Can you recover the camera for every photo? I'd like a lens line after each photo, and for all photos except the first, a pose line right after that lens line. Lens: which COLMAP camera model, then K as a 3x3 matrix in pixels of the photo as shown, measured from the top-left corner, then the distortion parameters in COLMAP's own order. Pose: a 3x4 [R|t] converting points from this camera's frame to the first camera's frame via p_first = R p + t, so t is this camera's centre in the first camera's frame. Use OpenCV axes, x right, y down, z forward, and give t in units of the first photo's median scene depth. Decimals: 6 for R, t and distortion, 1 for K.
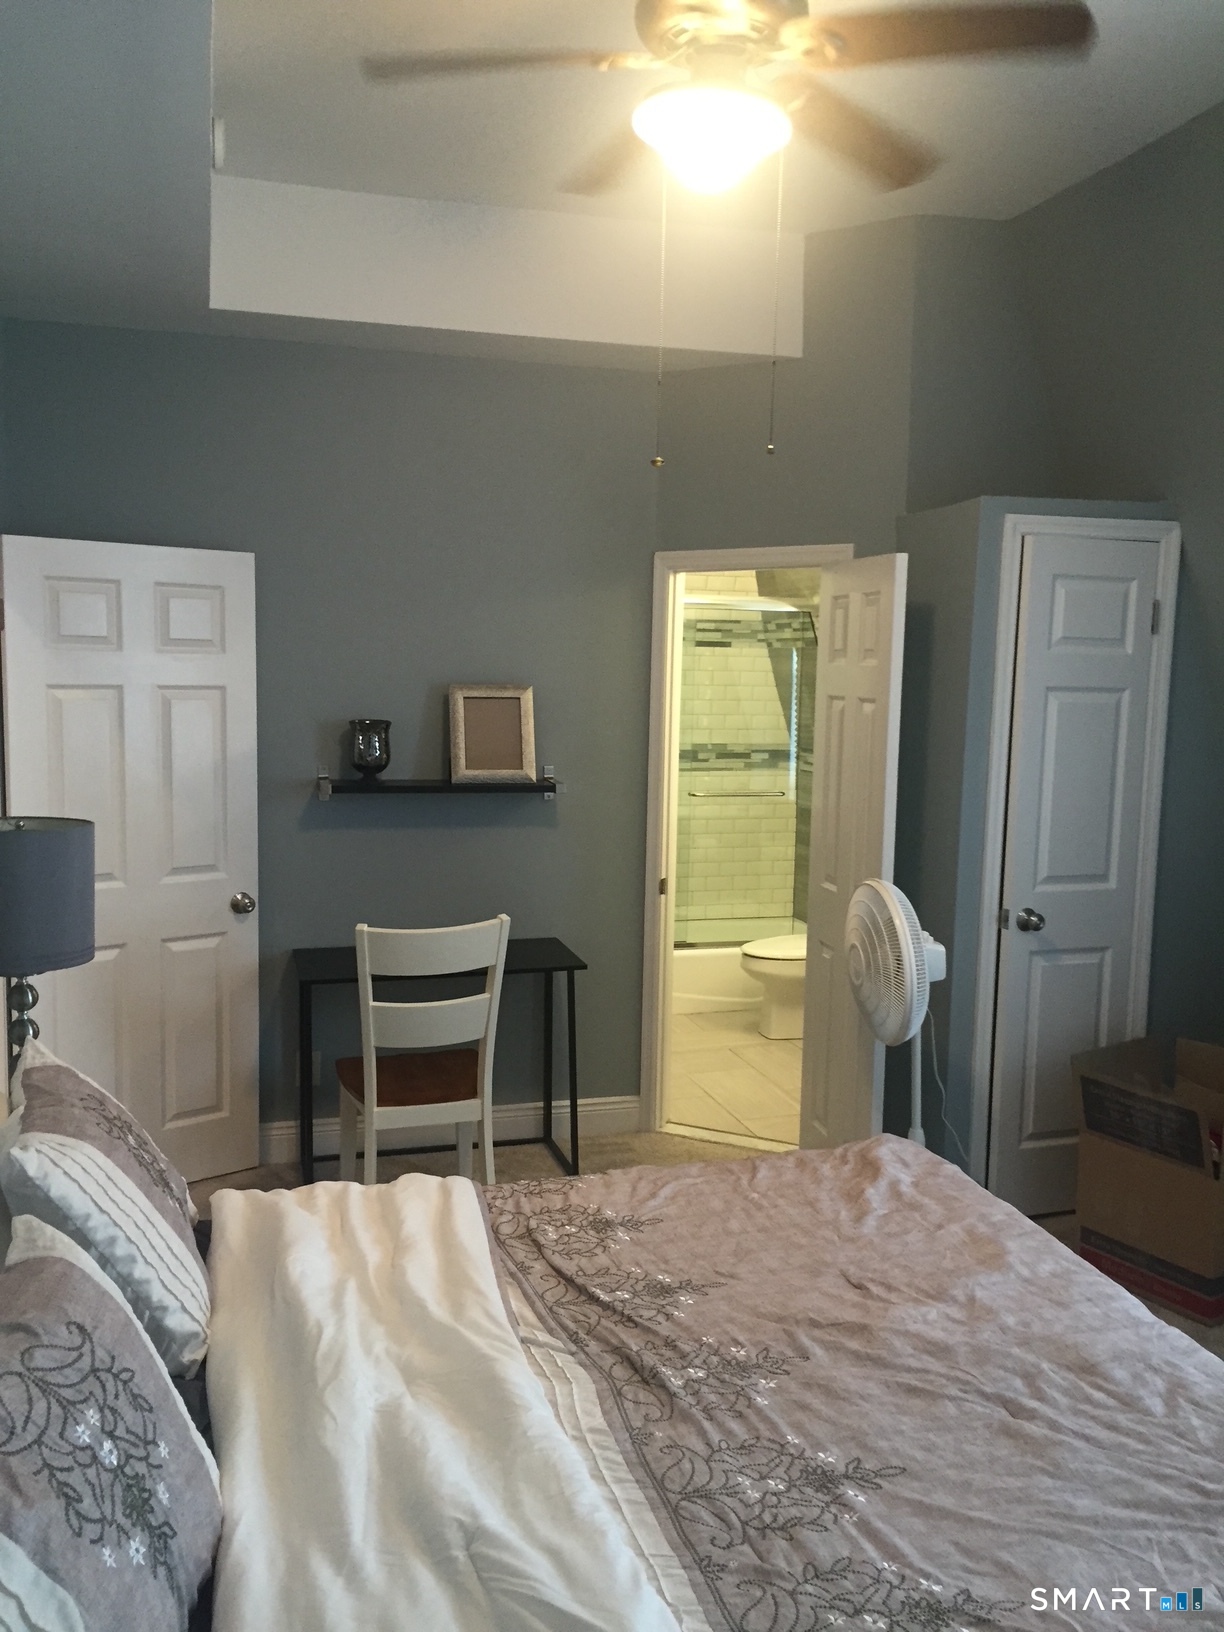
lens RADIAL K [[1389.6, 0, 605.8], [0, 1389.6, 815.0], [0, 0, 1]] dist [0.084303, -0.109138]
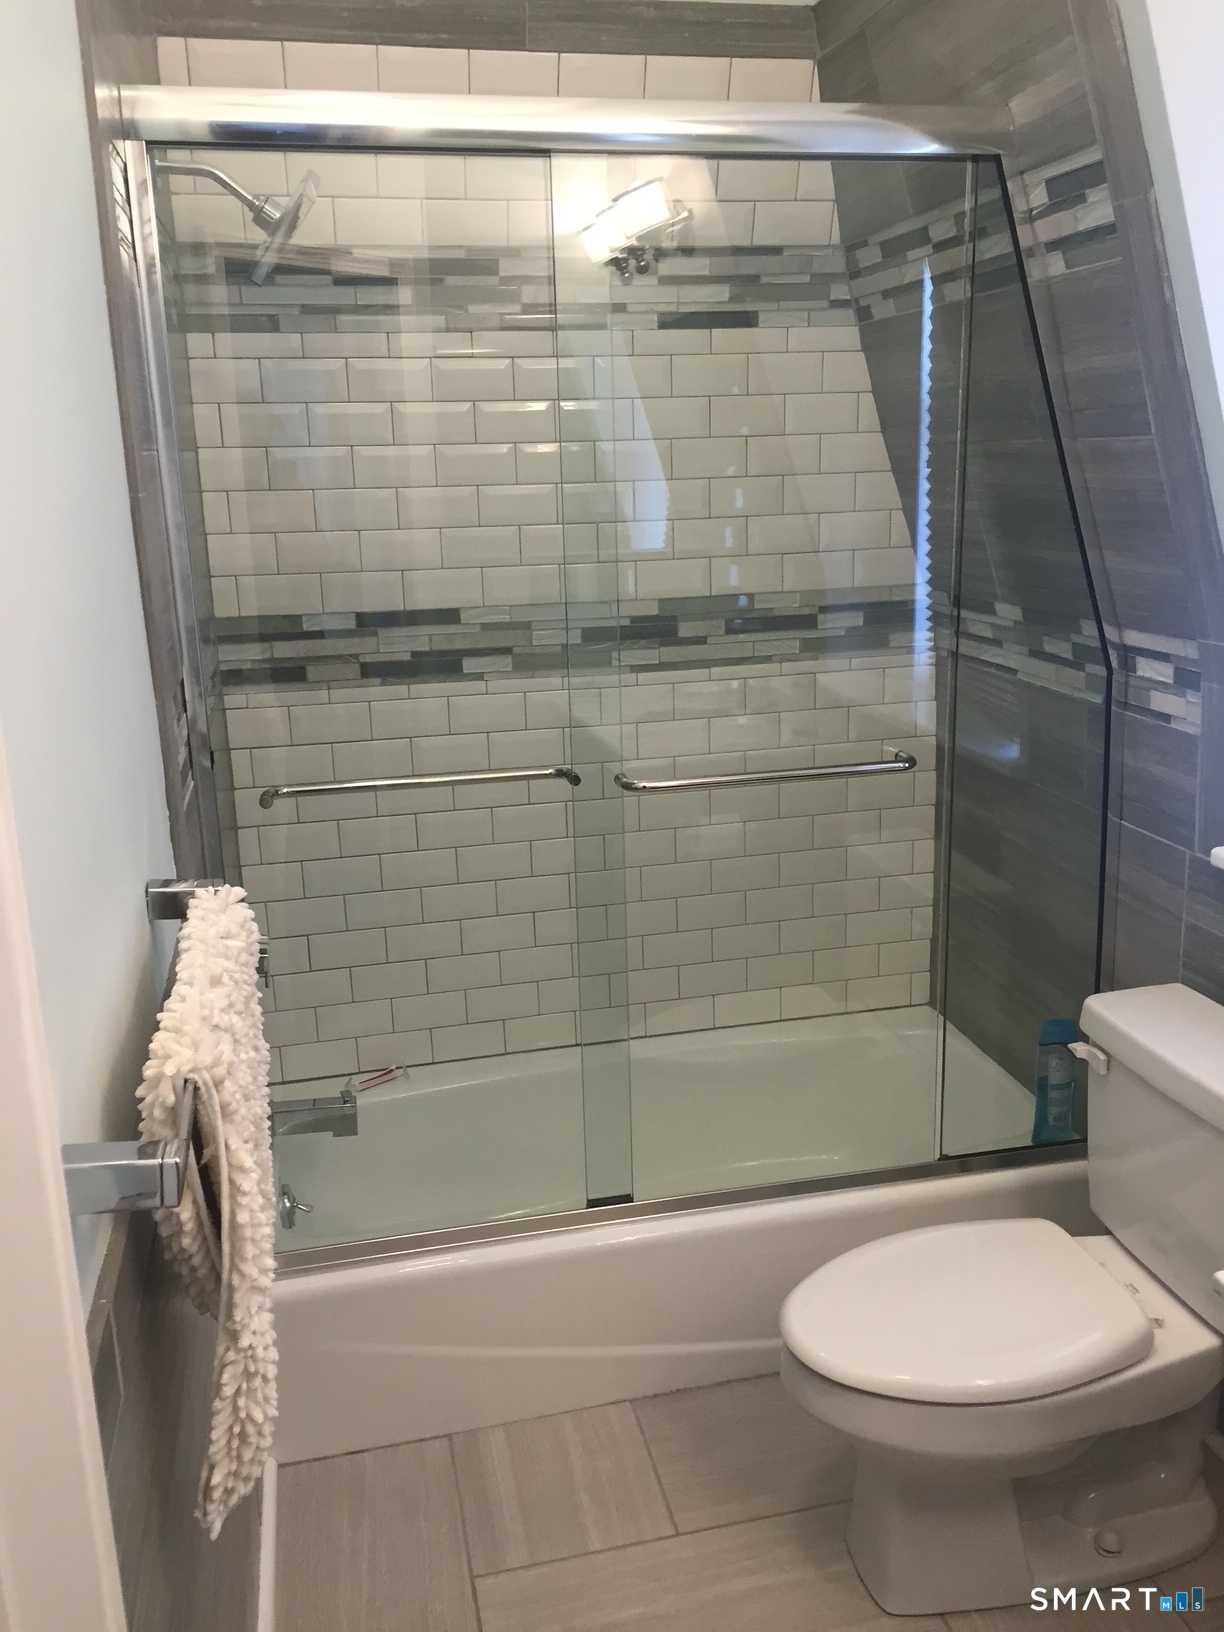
lens RADIAL K [[1389.6, 0, 605.8], [0, 1389.6, 815.0], [0, 0, 1]] dist [0.084303, -0.109138]
pose [[0.997150, -0.032717, -0.067981, 0.070309], [0.042325, 0.988514, 0.145083, -0.048202], [0.062454, -0.147547, 0.987081, 0.607795]]
